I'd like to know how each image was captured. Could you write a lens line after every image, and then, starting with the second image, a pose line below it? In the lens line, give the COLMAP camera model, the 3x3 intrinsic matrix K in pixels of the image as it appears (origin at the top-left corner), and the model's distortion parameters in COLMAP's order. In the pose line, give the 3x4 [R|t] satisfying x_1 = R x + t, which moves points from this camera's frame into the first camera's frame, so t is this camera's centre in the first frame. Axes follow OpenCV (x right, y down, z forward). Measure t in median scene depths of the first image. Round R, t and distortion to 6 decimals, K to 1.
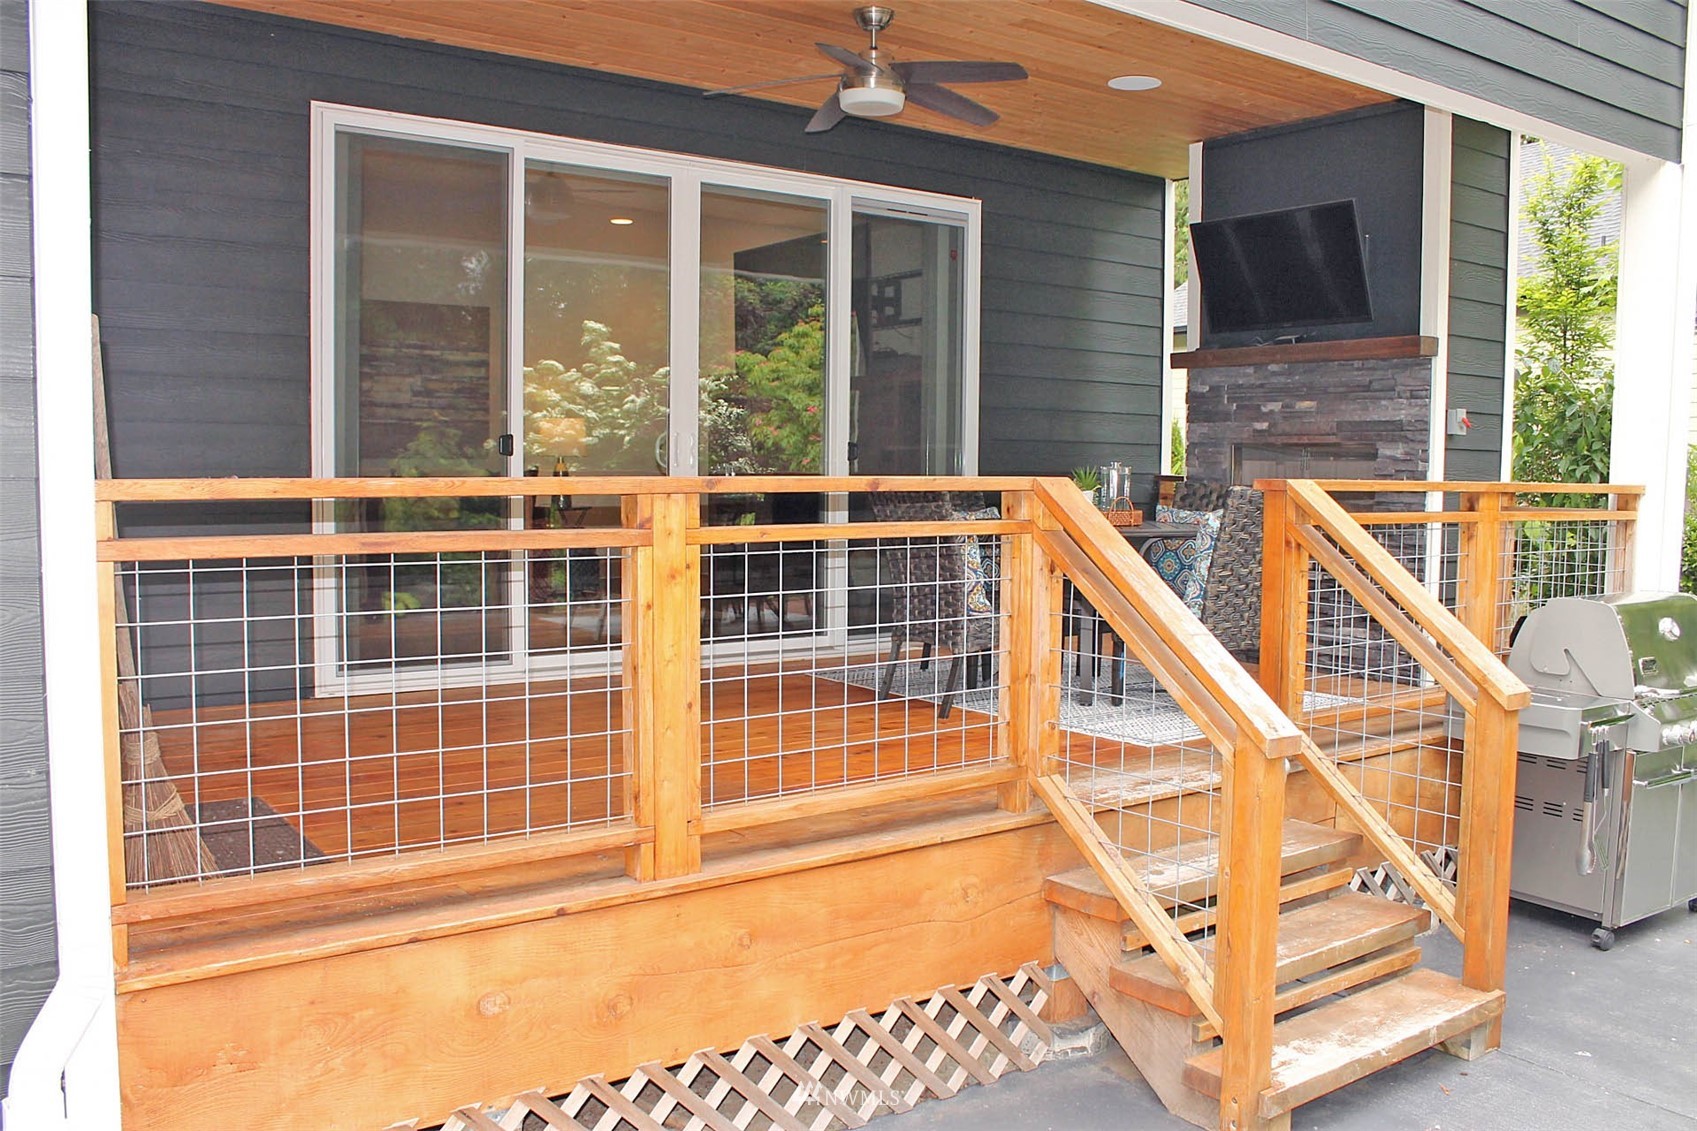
lens RADIAL K [[1420.1, 0, 836.9], [0, 1420.1, 573.0], [0, 0, 1]] dist [-0.156344, 0.125809]
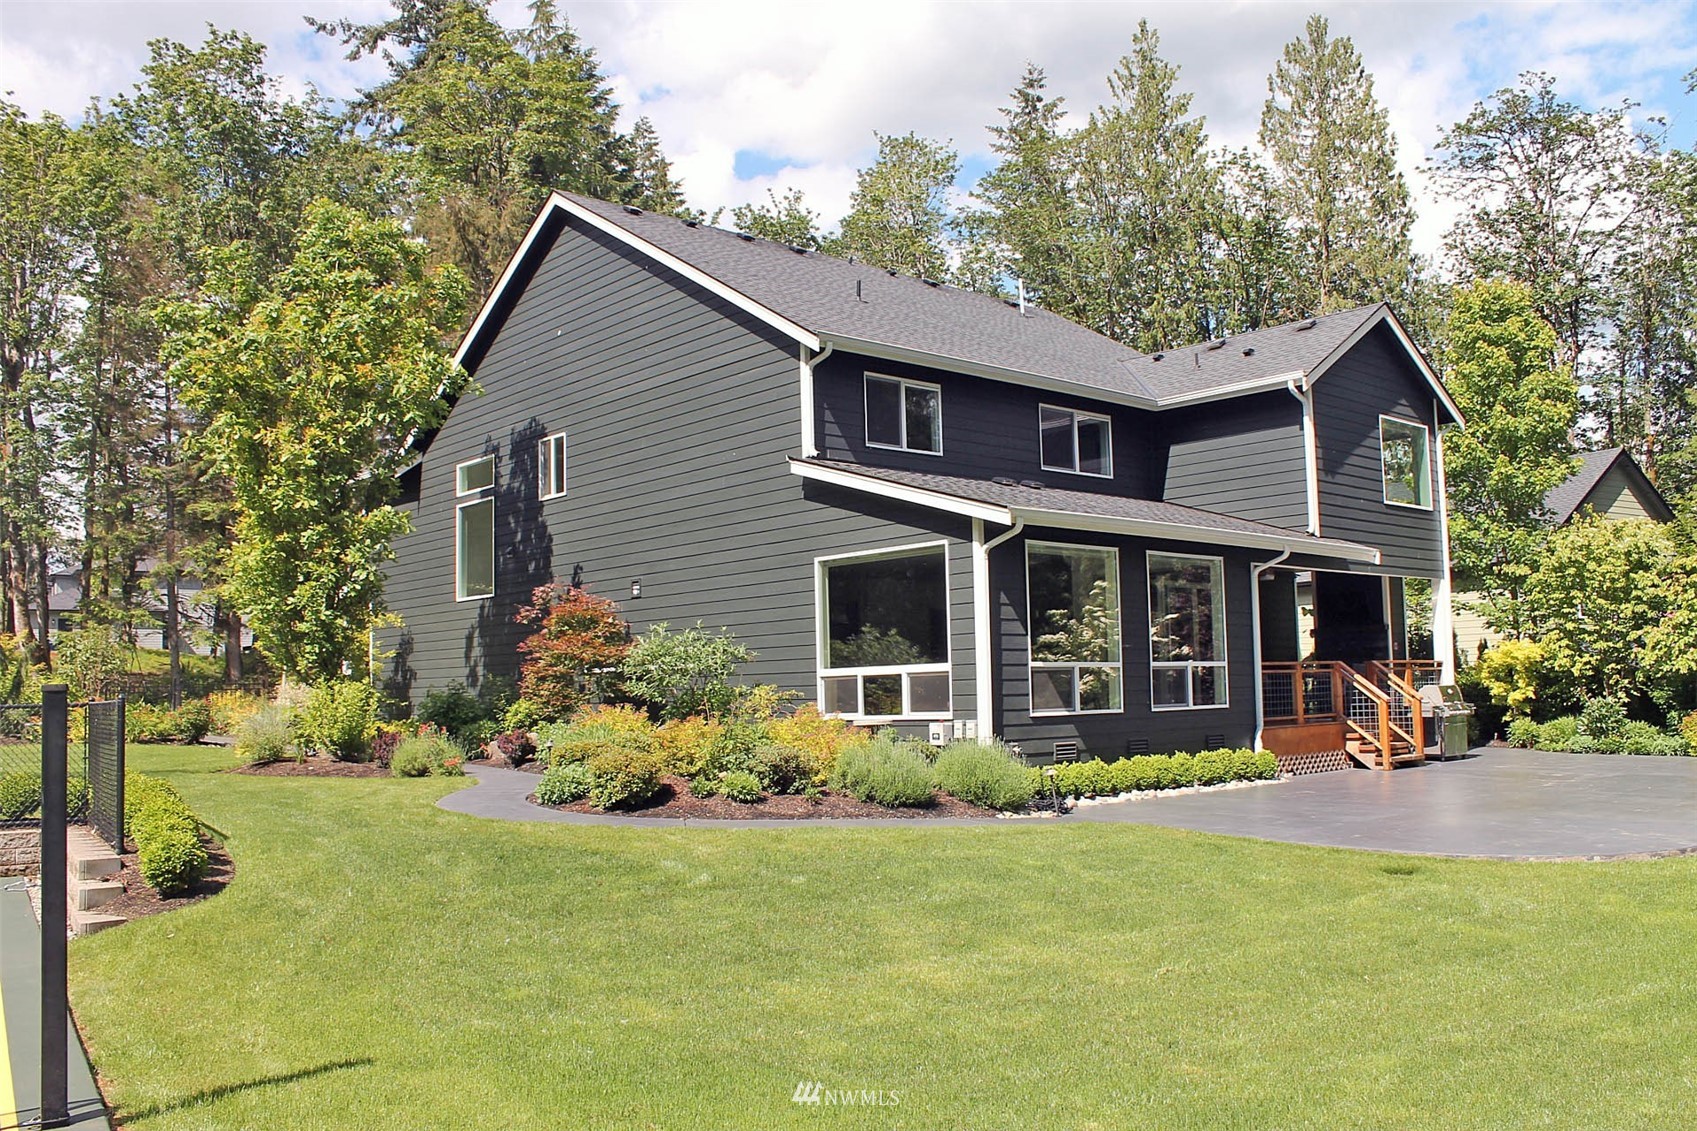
lens RADIAL K [[1420.1, 0, 836.9], [0, 1420.1, 573.0], [0, 0, 1]] dist [-0.156344, 0.125809]
pose [[0.995241, -0.021420, 0.095062, -1.292507], [0.036102, 0.987170, -0.155535, 0.207082], [-0.090511, 0.158227, 0.983246, -2.378536]]
